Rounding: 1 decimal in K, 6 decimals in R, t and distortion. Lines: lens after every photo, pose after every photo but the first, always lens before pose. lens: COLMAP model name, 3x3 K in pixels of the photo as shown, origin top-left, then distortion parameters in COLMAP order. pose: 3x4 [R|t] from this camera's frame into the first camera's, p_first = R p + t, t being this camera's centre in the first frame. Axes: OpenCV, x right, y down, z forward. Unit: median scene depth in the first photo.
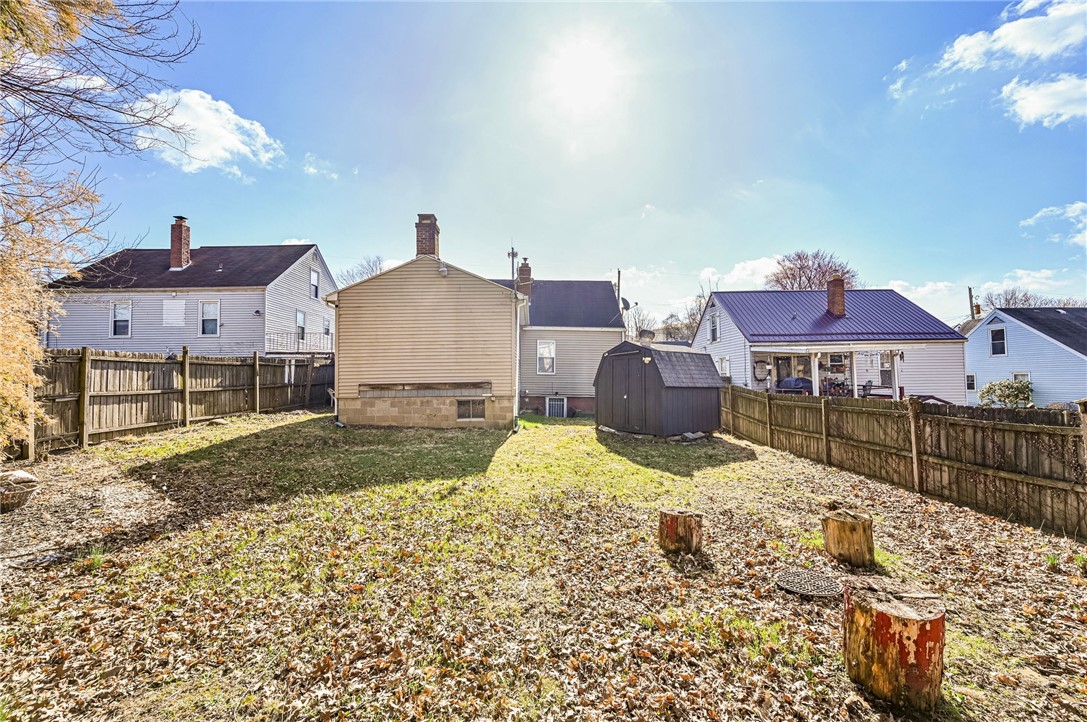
lens RADIAL K [[439.0, 0, 542.2], [0, 439.0, 368.3], [0, 0, 1]] dist [0.000329, 0.000016]
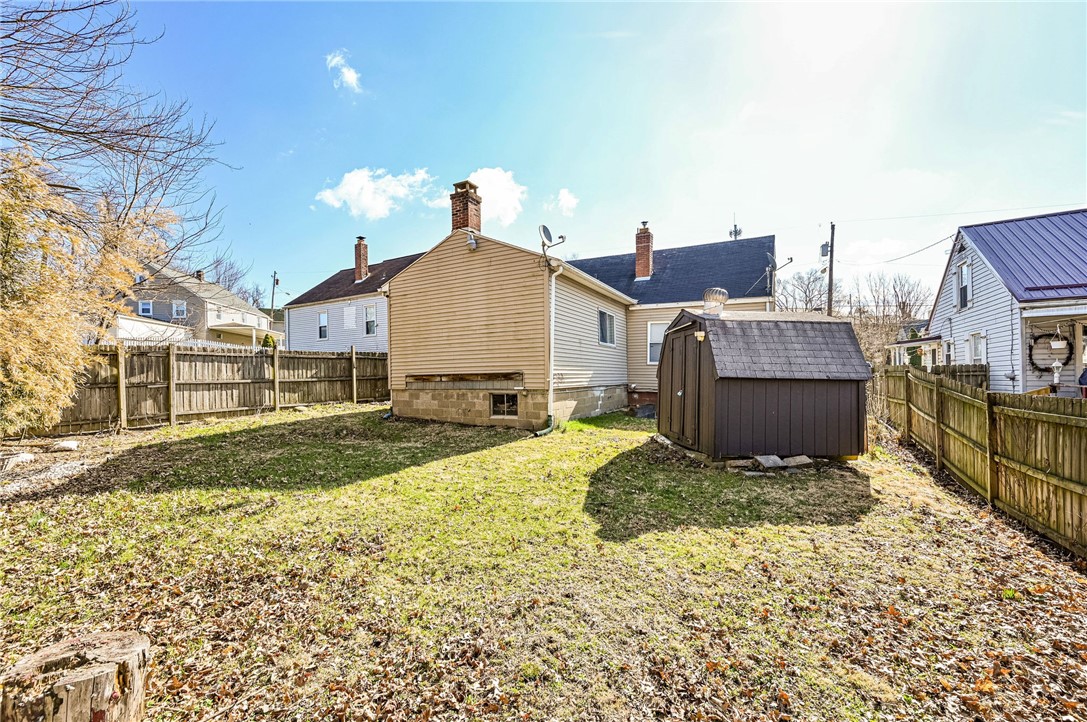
lens RADIAL K [[434.0, 0, 560.4], [0, 434.0, 384.1], [0, 0, 1]] dist [-0.000604, -0.000048]
pose [[0.870113, 0.008158, -0.492786, 0.348325], [0.014118, 0.999040, 0.041467, 0.020650], [0.492651, -0.043038, 0.869162, 0.332962]]
